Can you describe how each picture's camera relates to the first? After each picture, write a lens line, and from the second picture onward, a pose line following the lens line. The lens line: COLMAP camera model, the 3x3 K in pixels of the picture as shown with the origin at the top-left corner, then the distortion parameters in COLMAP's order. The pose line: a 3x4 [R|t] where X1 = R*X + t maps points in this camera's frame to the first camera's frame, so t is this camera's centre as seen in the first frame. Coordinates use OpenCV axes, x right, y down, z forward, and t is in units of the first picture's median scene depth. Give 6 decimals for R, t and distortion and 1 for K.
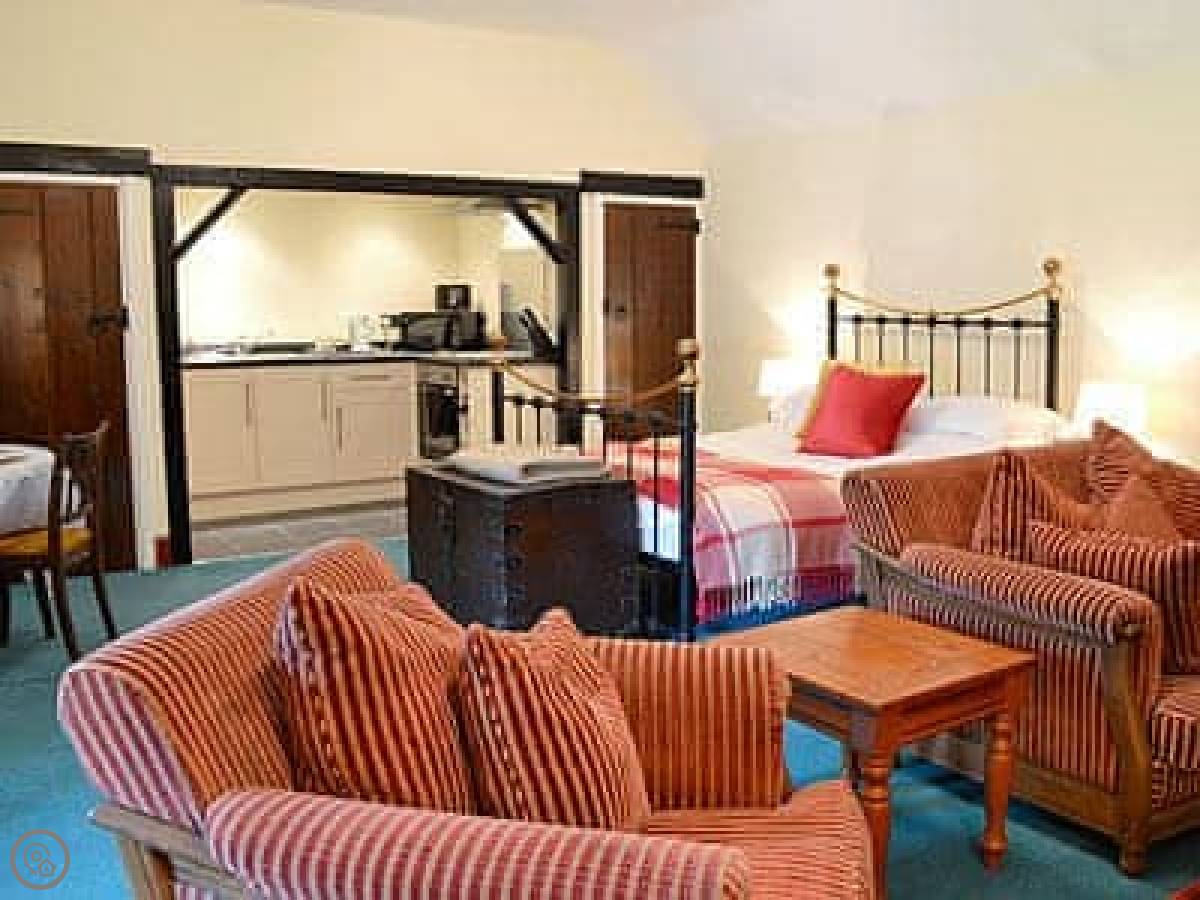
lens RADIAL K [[1165.2, 0, 600.0], [0, 1165.2, 450.0], [0, 0, 1]] dist [-0.079854, -0.001268]
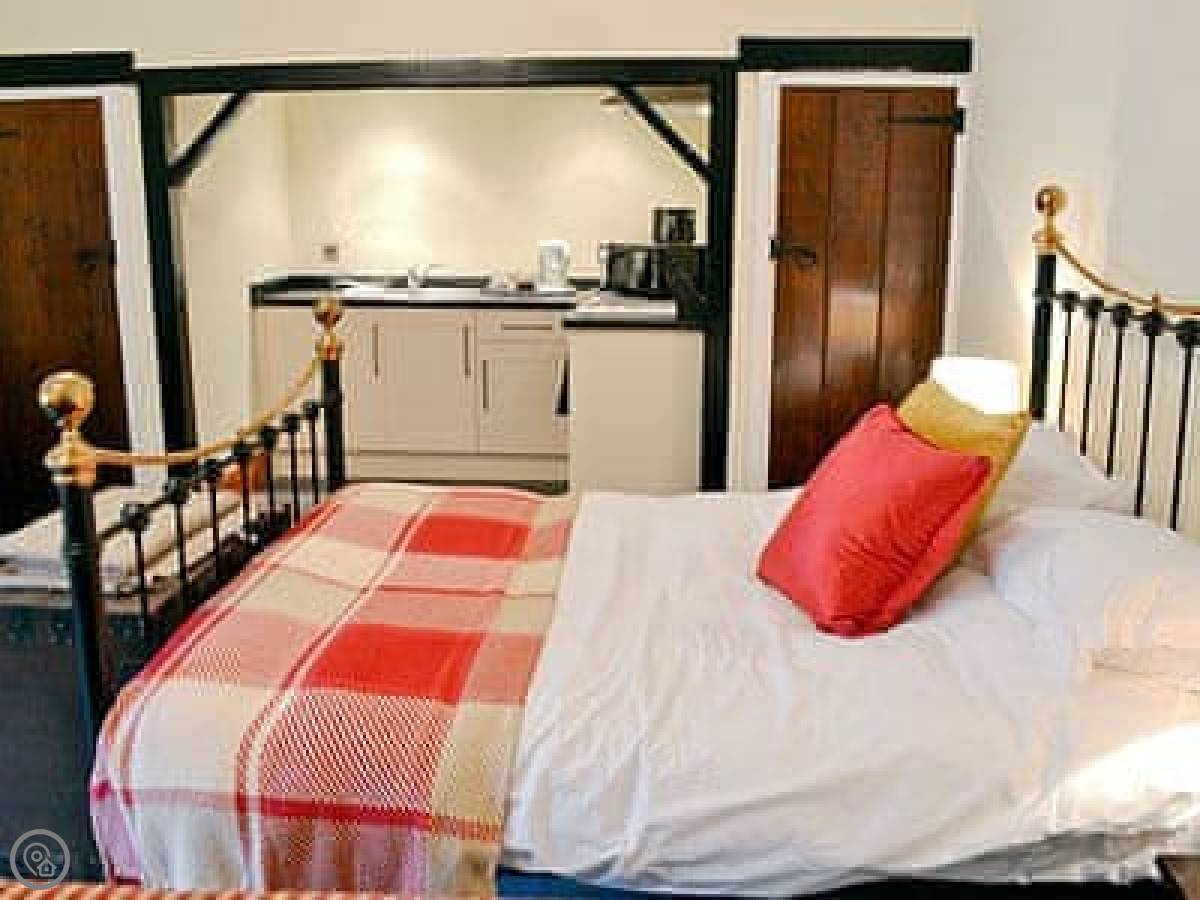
lens RADIAL K [[1165.2, 0, 600.0], [0, 1165.2, 450.0], [0, 0, 1]] dist [-0.079854, -0.001268]
pose [[0.800272, 0.134783, -0.584292, 0.323458], [-0.083370, 0.989956, 0.114173, -0.079376], [0.593813, -0.042657, 0.803472, 0.424651]]
